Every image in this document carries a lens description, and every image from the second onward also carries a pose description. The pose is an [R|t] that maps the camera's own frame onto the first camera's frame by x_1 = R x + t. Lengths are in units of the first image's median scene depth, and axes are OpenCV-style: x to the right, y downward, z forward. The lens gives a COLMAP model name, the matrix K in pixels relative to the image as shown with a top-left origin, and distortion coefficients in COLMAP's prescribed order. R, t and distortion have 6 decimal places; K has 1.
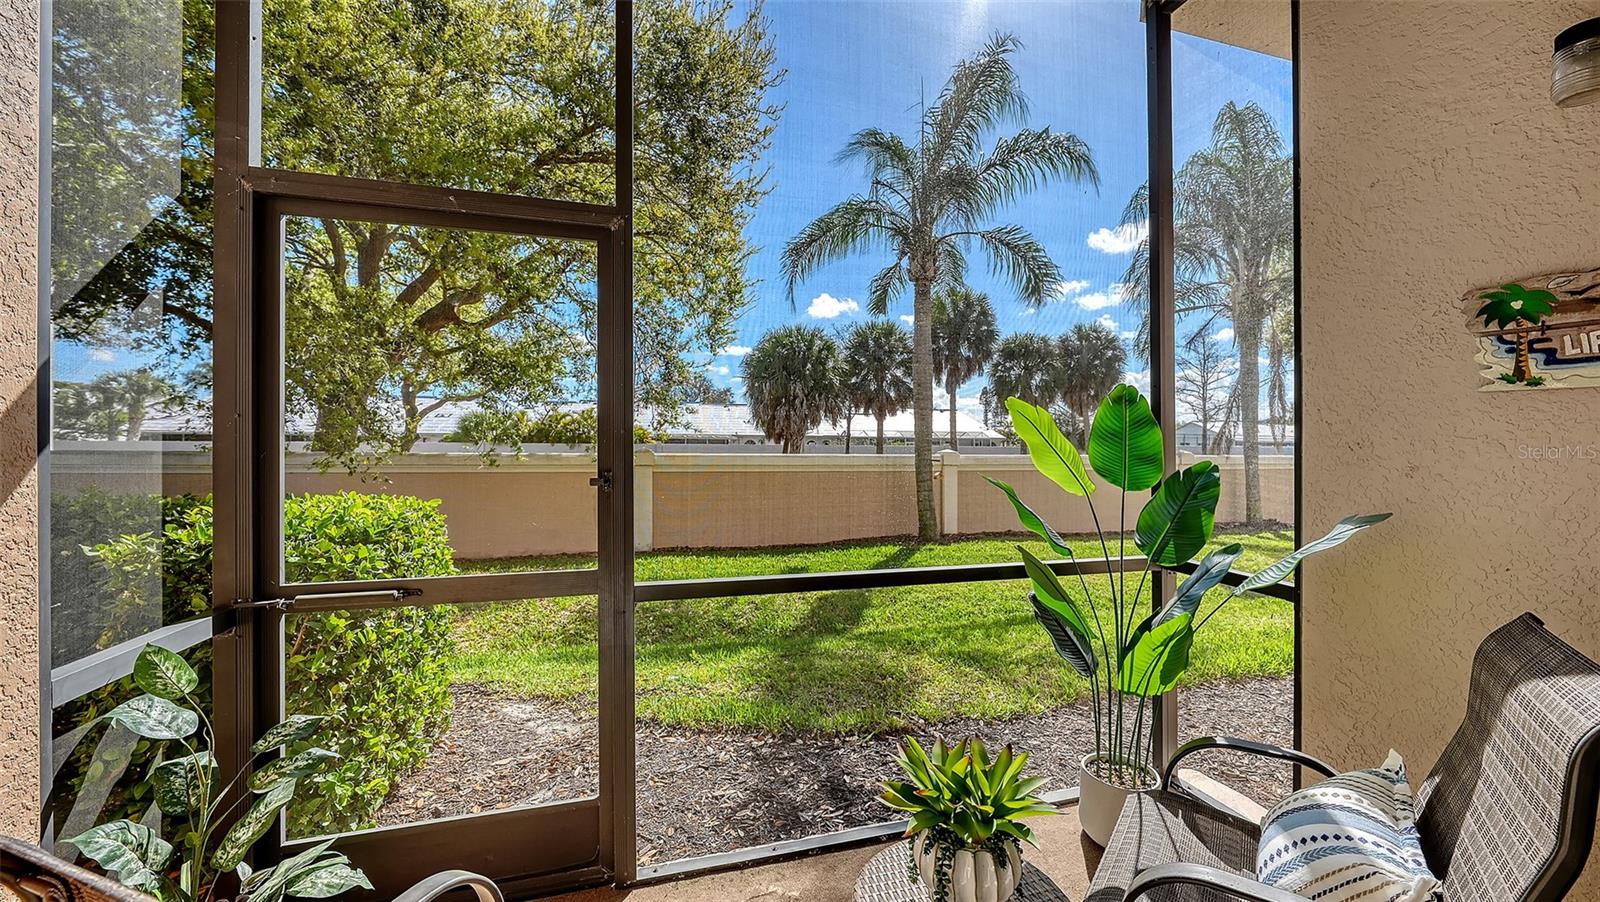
lens RADIAL K [[589.7, 0, 801.1], [0, 589.7, 443.8], [0, 0, 1]] dist [-0.008618, -0.000280]
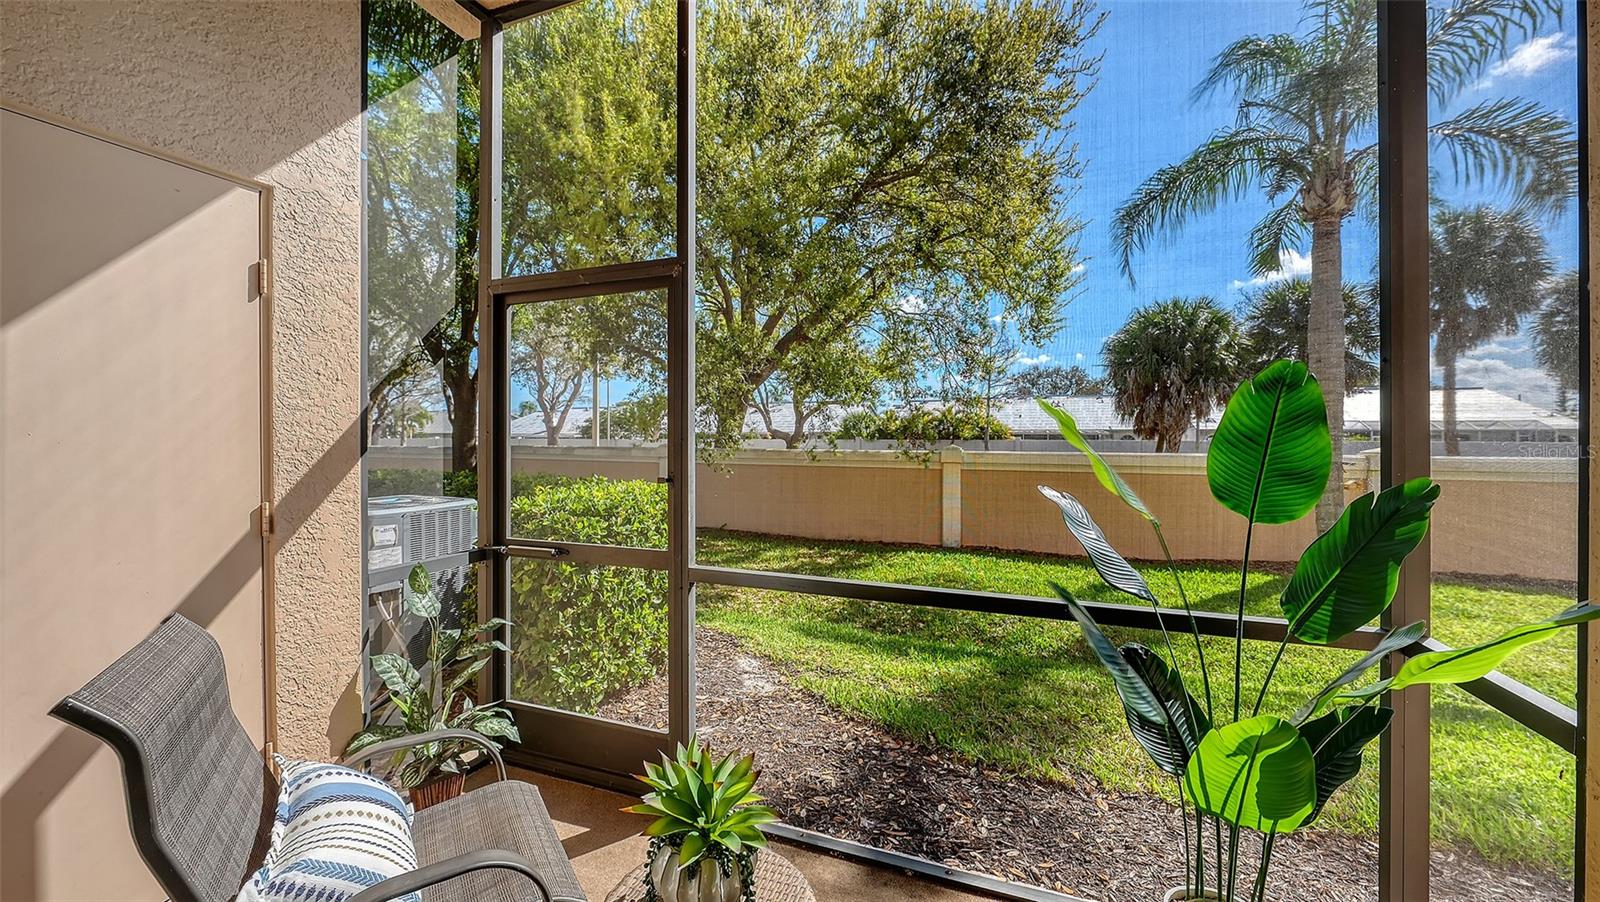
lens RADIAL K [[580.4, 0, 791.7], [0, 580.4, 440.2], [0, 0, 1]] dist [-0.002244, -0.000247]
pose [[0.804651, -0.003693, -0.593737, 0.102450], [0.004128, 0.999991, -0.000625, -0.003095], [0.593734, -0.001948, 0.804659, 0.028285]]
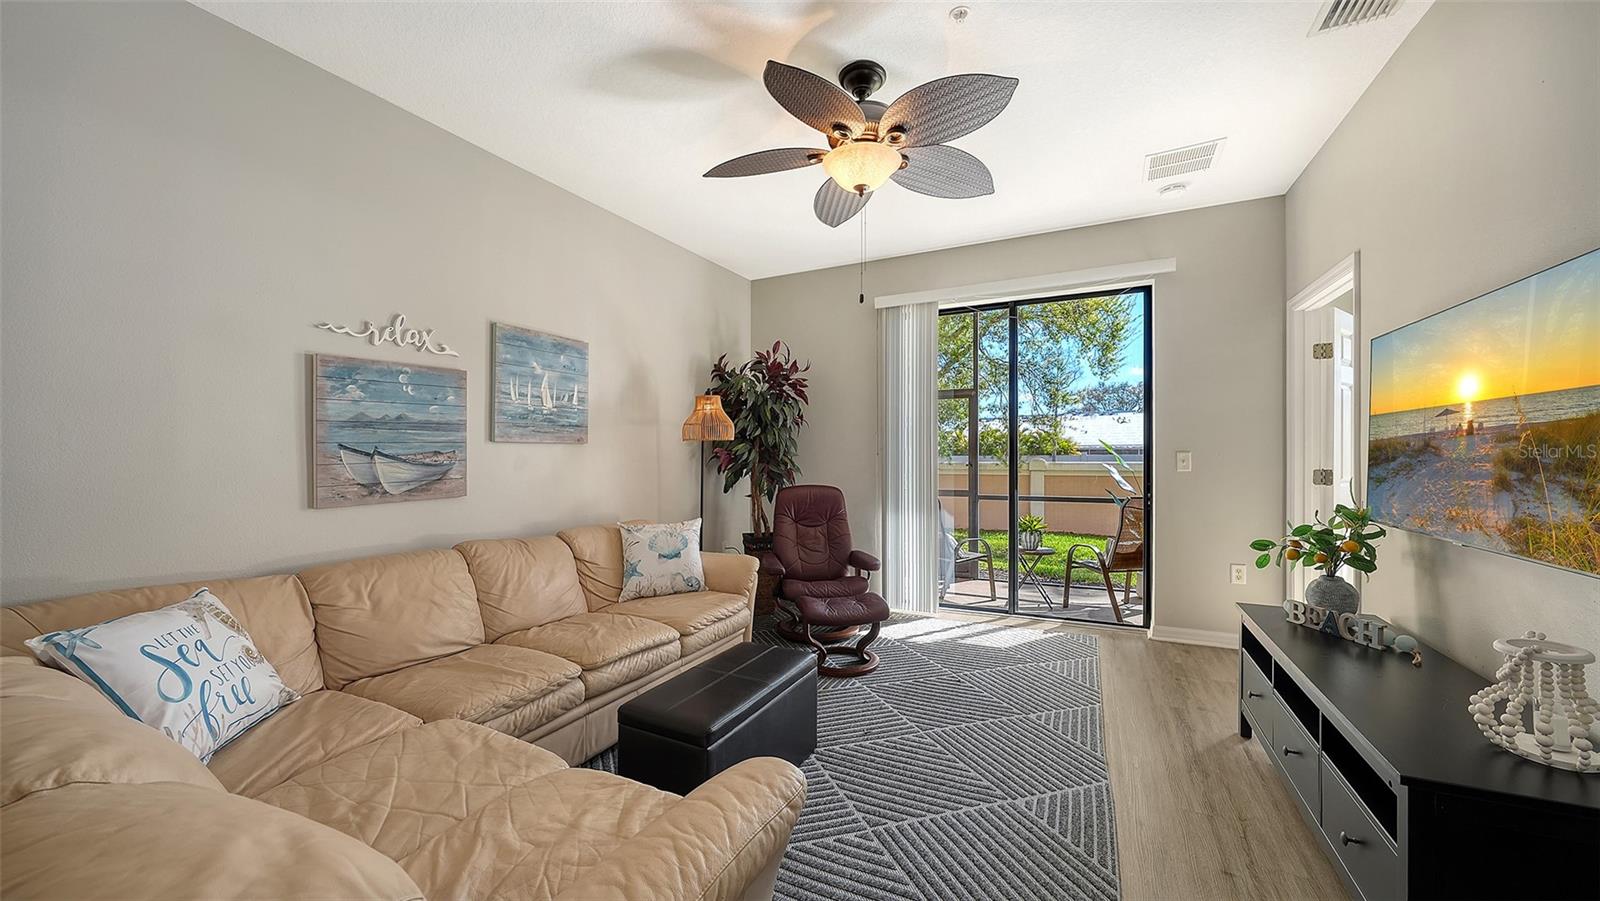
lens RADIAL K [[574.4, 0, 802.9], [0, 574.4, 448.1], [0, 0, 1]] dist [-0.002915, -0.000044]
pose [[0.752275, -0.018537, -0.658589, 0.186893], [0.009817, 0.999809, -0.016929, 0.002086], [0.658777, 0.006270, 0.752312, -0.320278]]
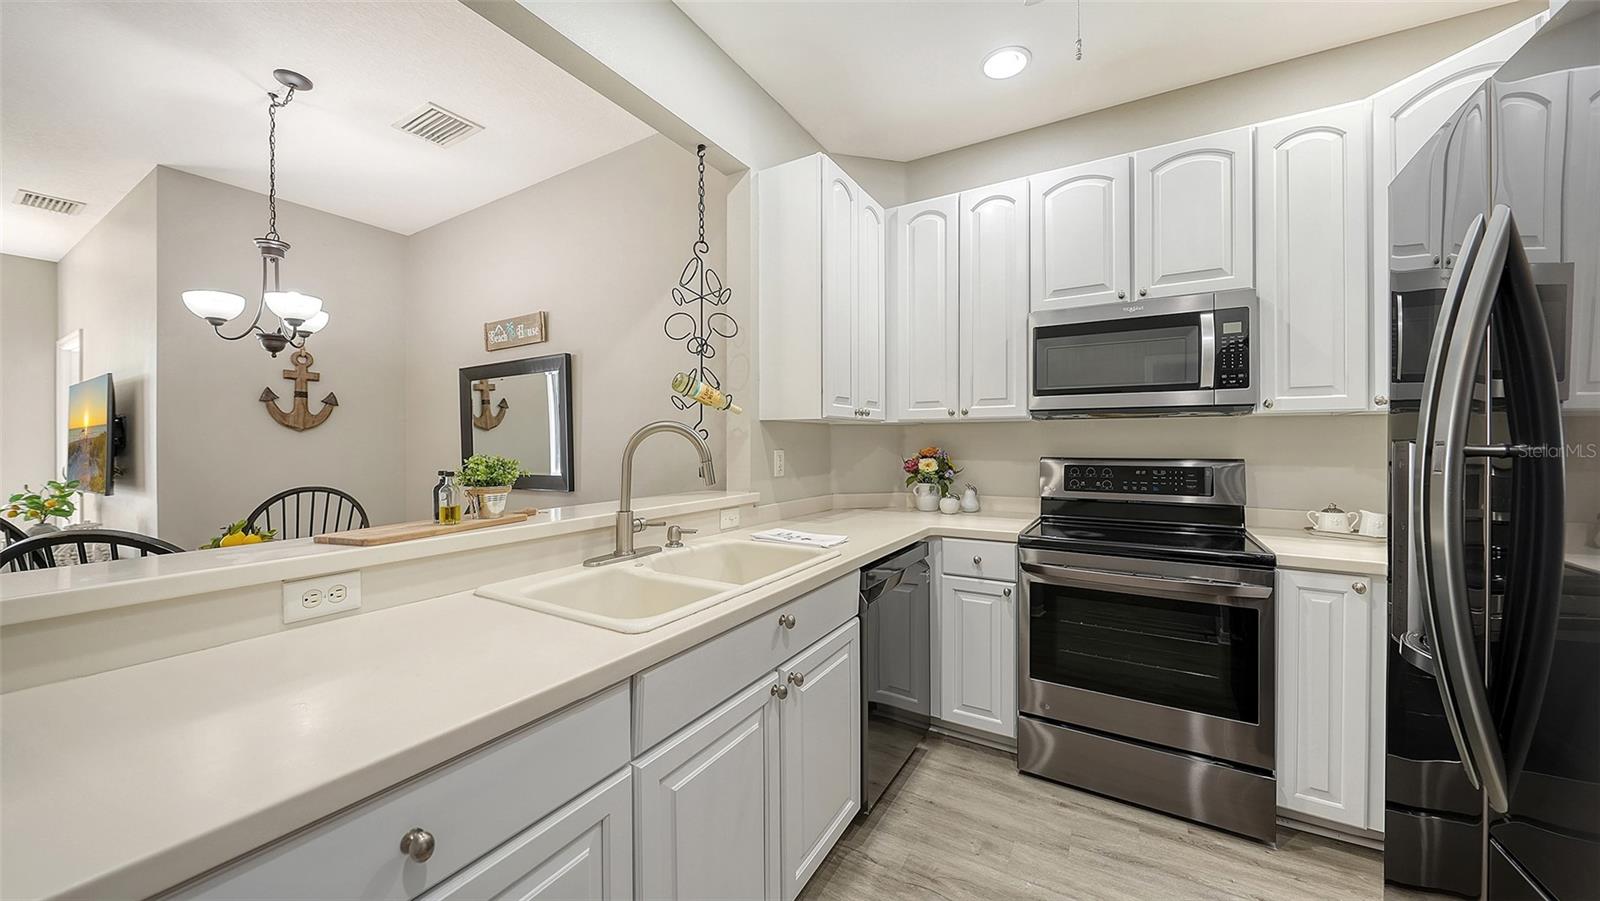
lens RADIAL K [[565.6, 0, 803.3], [0, 565.6, 439.9], [0, 0, 1]] dist [-0.001898, -0.000143]
pose [[0.715097, -0.007536, 0.698984, 0.269612], [0.016059, 0.999855, -0.005649, 0.005073], [-0.698840, 0.015265, 0.715115, -0.560339]]
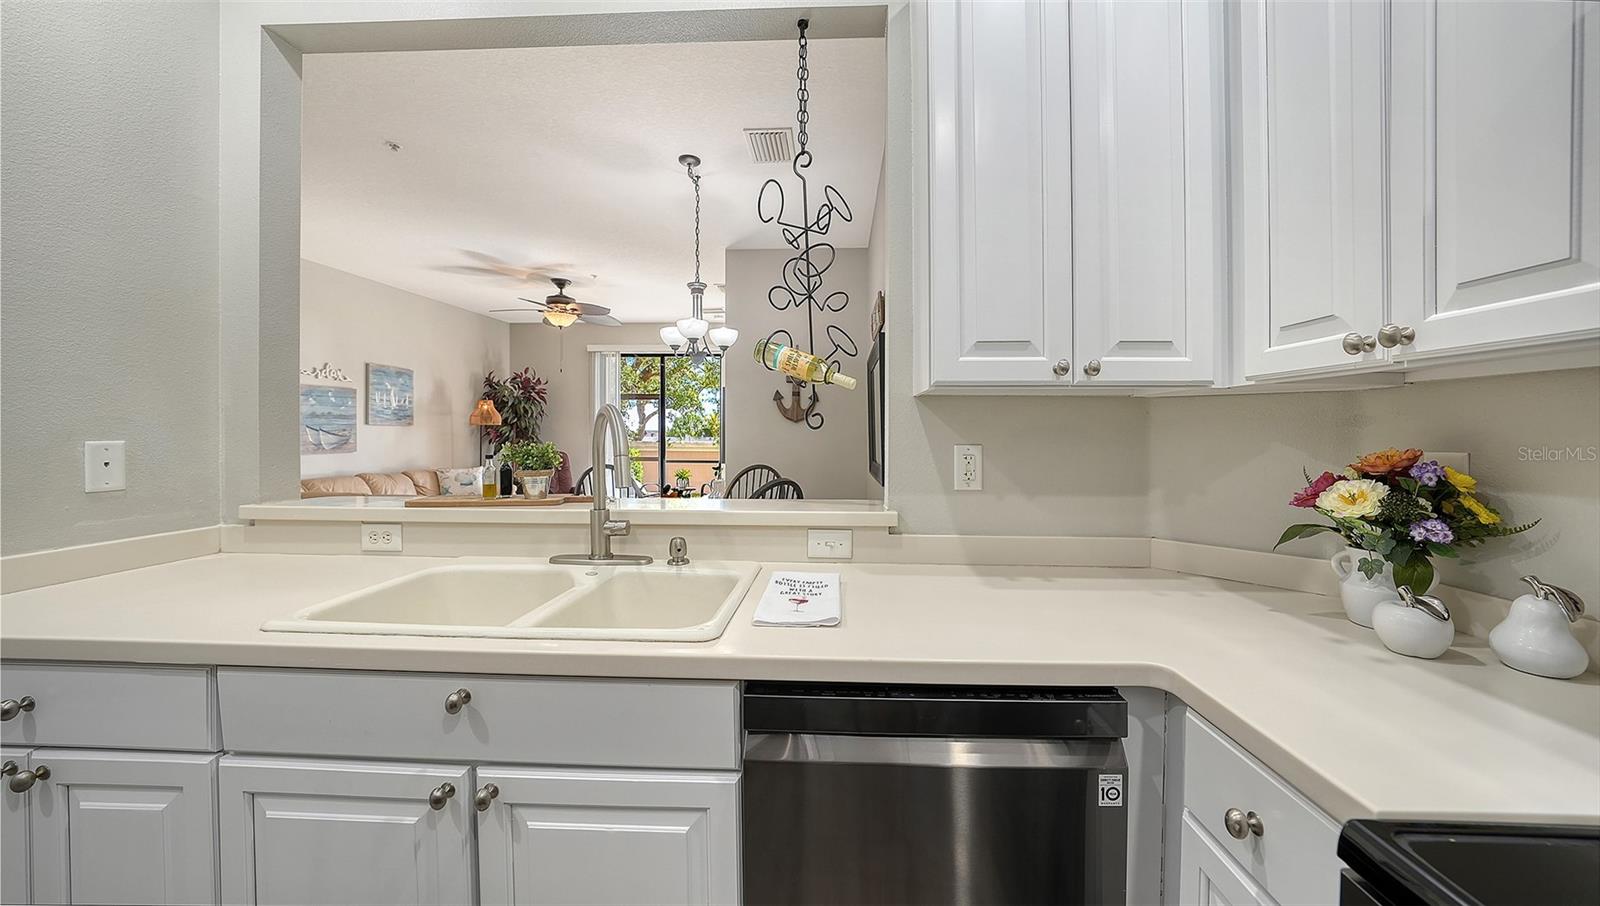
lens RADIAL K [[565.8, 0, 803.6], [0, 565.8, 442.6], [0, 0, 1]] dist [-0.034830, 0.010532]
pose [[0.952680, 0.000744, -0.303973, 0.395359], [0.001587, 0.999971, 0.007420, 0.005762], [0.303970, -0.007551, 0.952652, -0.535961]]
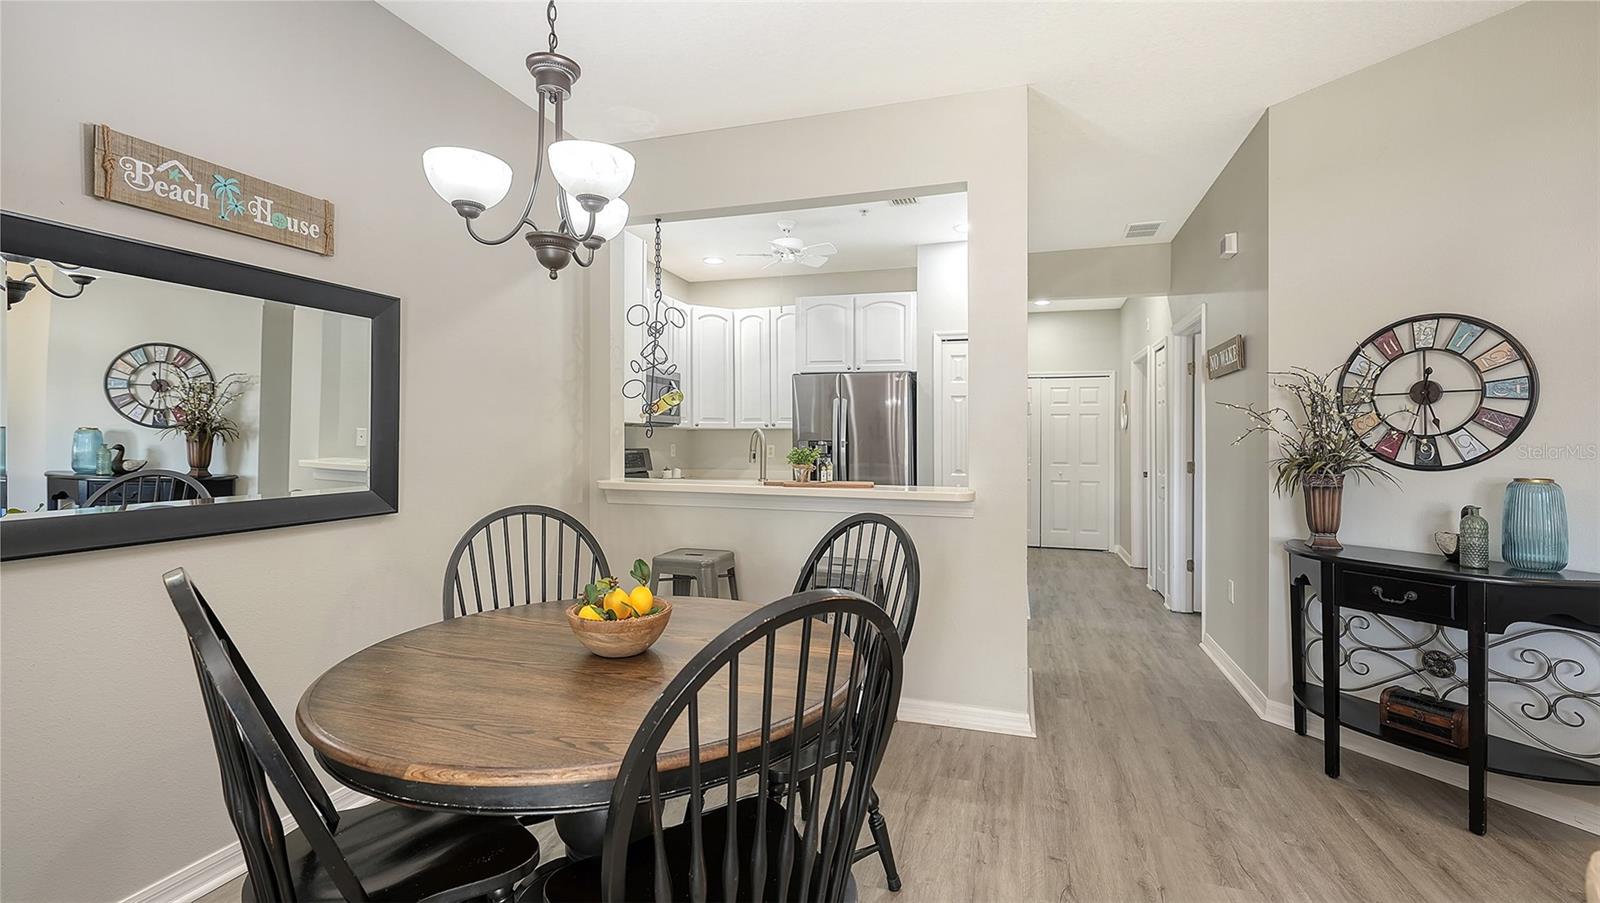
lens RADIAL K [[685.0, 0, 809.7], [0, 685.0, 421.8], [0, 0, 1]] dist [0.000188, -0.000149]
pose [[-0.845209, 0.000560, 0.534436, 0.171866], [-0.007971, 0.999875, -0.013653, 0.000751], [-0.534377, -0.015799, -0.845099, -0.224533]]
